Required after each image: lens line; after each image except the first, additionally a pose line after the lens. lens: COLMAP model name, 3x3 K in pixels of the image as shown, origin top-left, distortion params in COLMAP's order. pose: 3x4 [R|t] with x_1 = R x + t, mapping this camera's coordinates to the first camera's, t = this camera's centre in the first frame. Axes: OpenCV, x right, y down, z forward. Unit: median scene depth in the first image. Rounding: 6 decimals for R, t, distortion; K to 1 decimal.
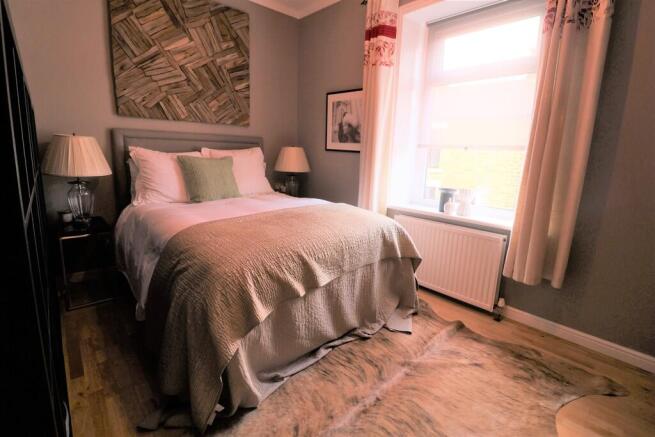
lens RADIAL K [[302.0, 0, 324.2], [0, 302.0, 209.6], [0, 0, 1]] dist [-0.020646, -0.000649]
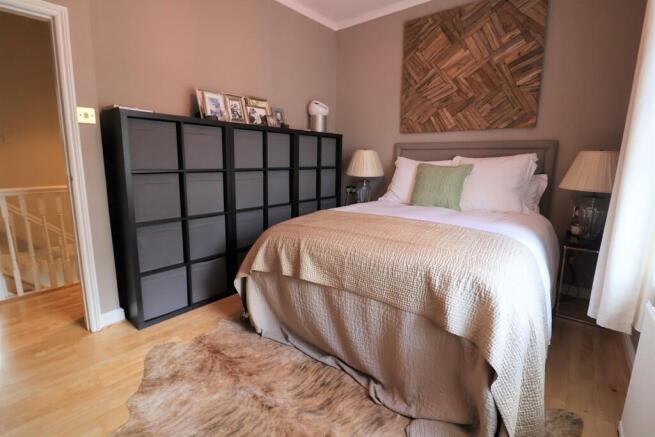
lens RADIAL K [[302.0, 0, 324.2], [0, 302.0, 209.6], [0, 0, 1]] dist [-0.020646, -0.000649]
pose [[0.131869, 0.133021, -0.982301, 0.549656], [-0.190892, 0.975815, 0.106516, -0.059479], [0.972713, 0.173468, 0.154073, 0.476738]]
